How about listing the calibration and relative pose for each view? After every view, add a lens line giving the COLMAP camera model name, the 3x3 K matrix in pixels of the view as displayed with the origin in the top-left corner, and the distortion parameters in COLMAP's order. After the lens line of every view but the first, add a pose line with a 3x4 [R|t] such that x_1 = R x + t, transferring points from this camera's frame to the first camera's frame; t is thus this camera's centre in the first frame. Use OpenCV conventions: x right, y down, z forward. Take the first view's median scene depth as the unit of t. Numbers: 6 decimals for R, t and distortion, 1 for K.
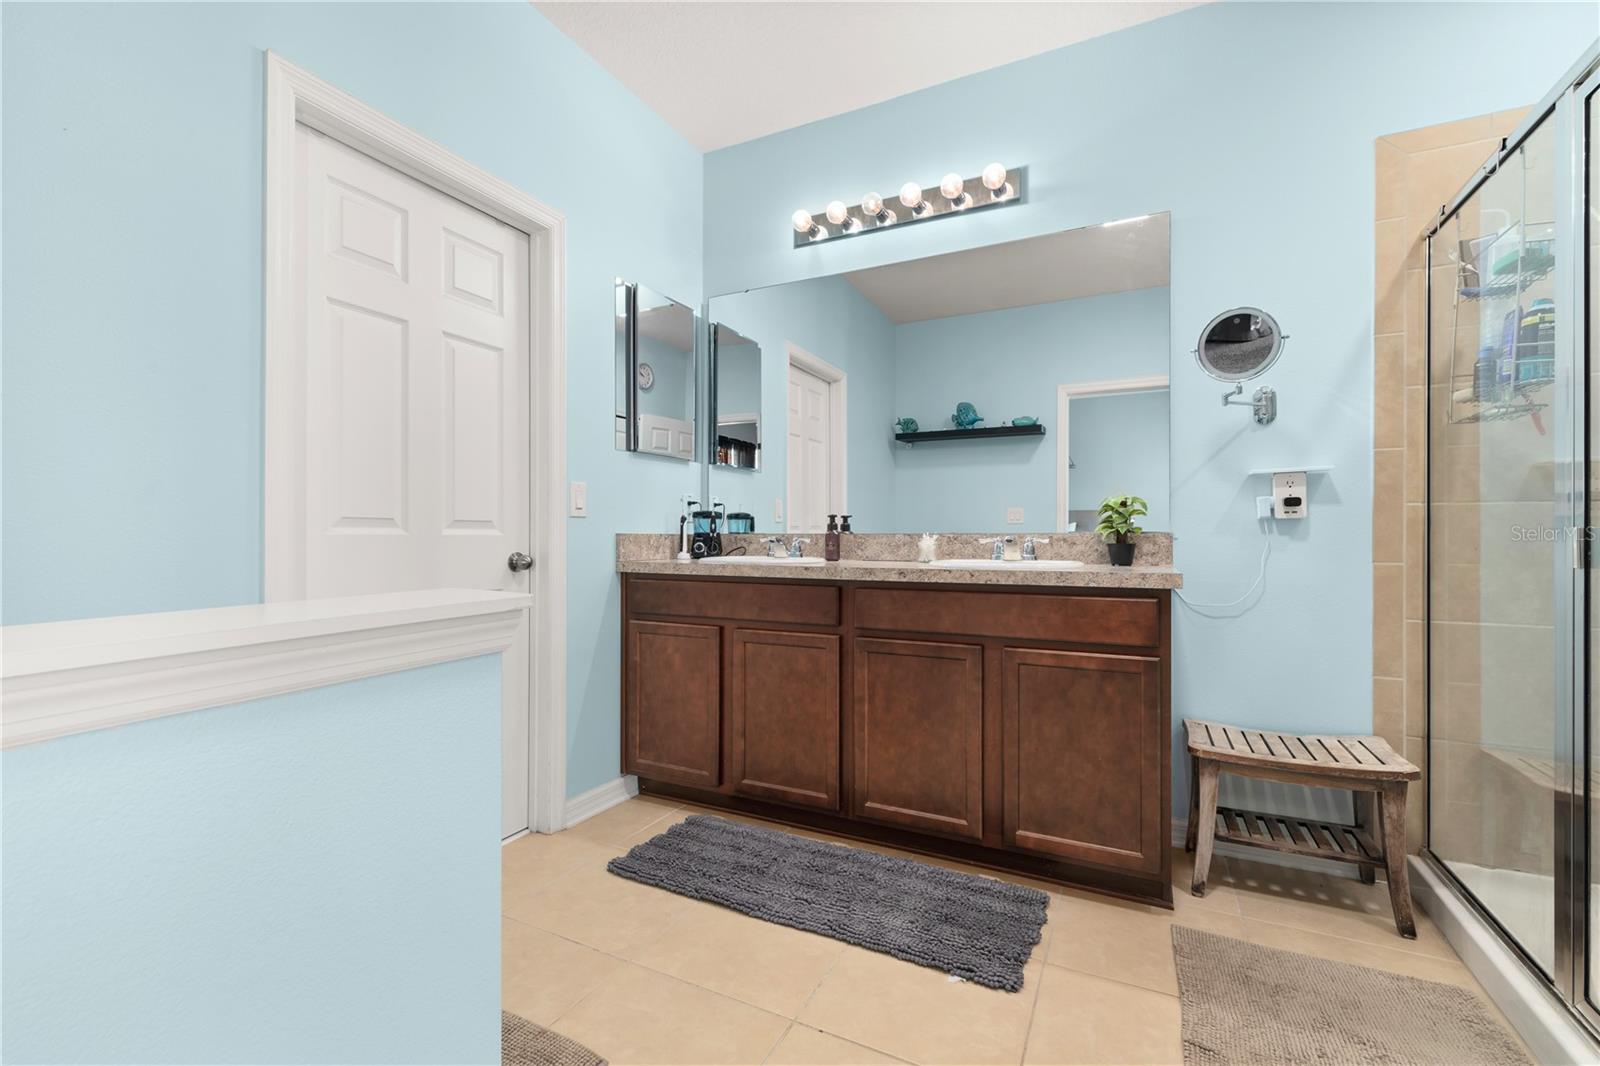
lens RADIAL K [[681.1, 0, 810.4], [0, 681.1, 535.0], [0, 0, 1]] dist [-0.000841, 0.001459]
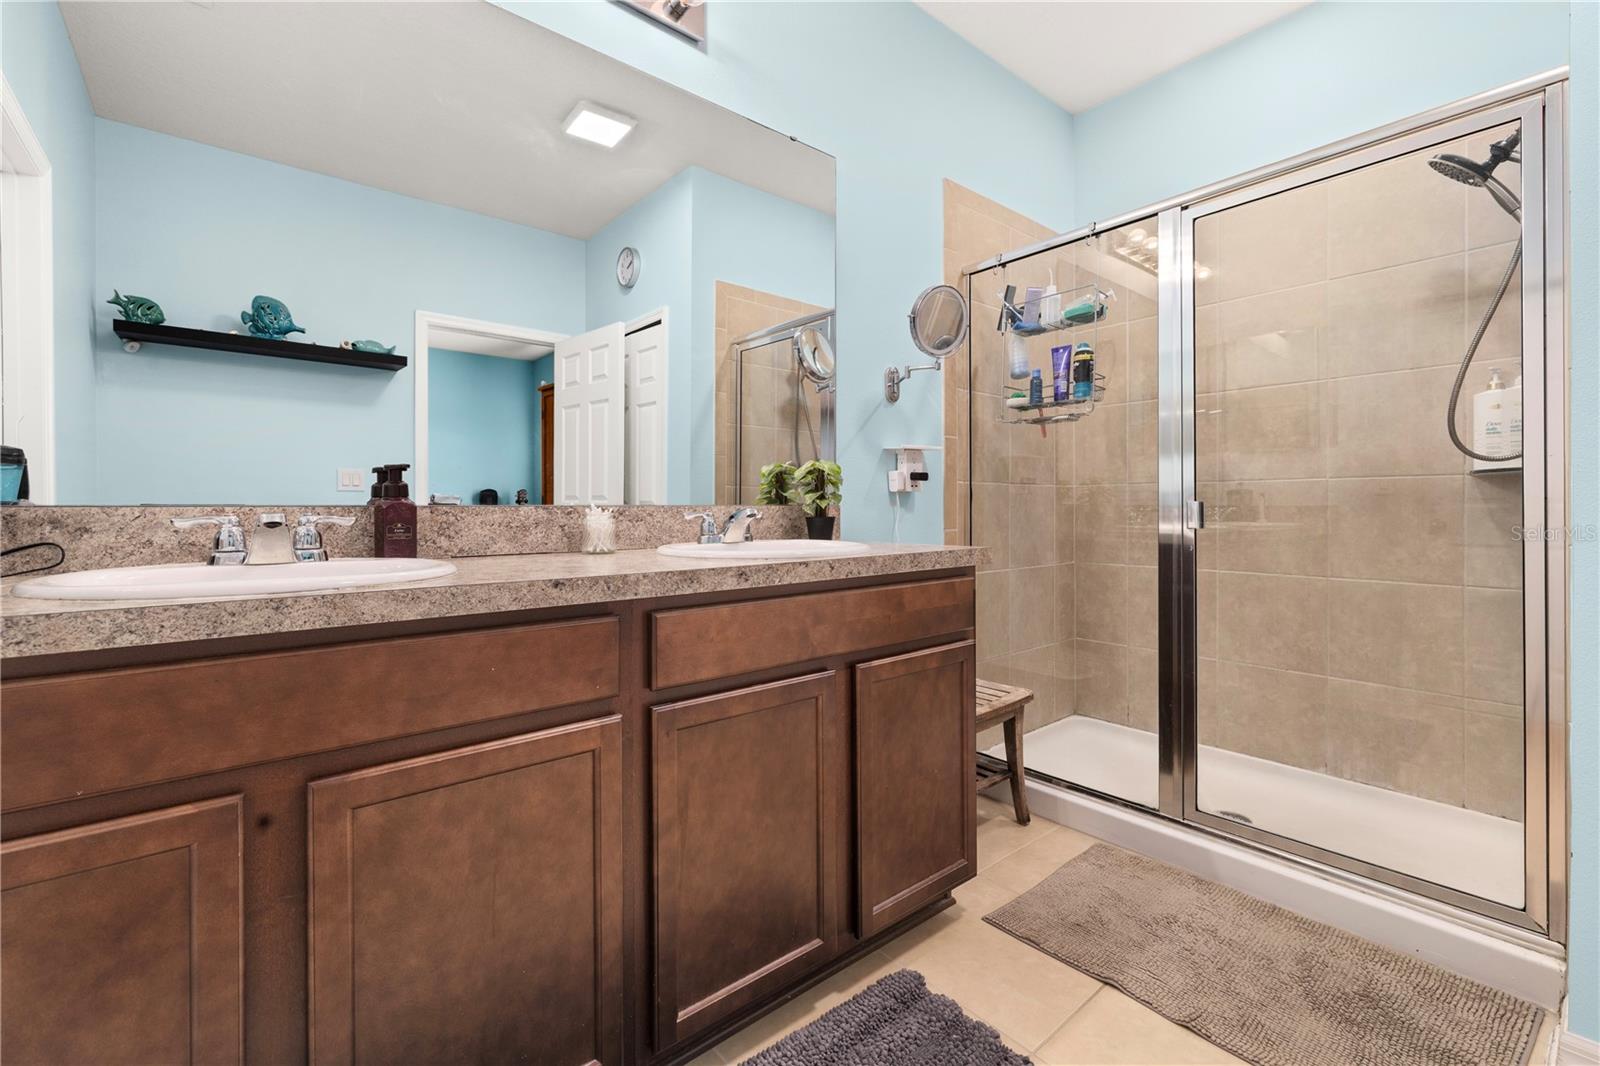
lens RADIAL K [[681.1, 0, 770.7], [0, 681.1, 510.4], [0, 0, 1]] dist [-0.000841, 0.001459]
pose [[0.405776, -0.006622, 0.913949, -0.355333], [0.000692, 0.999976, 0.006938, -0.001878], [-0.913972, -0.002183, 0.405771, 0.695223]]
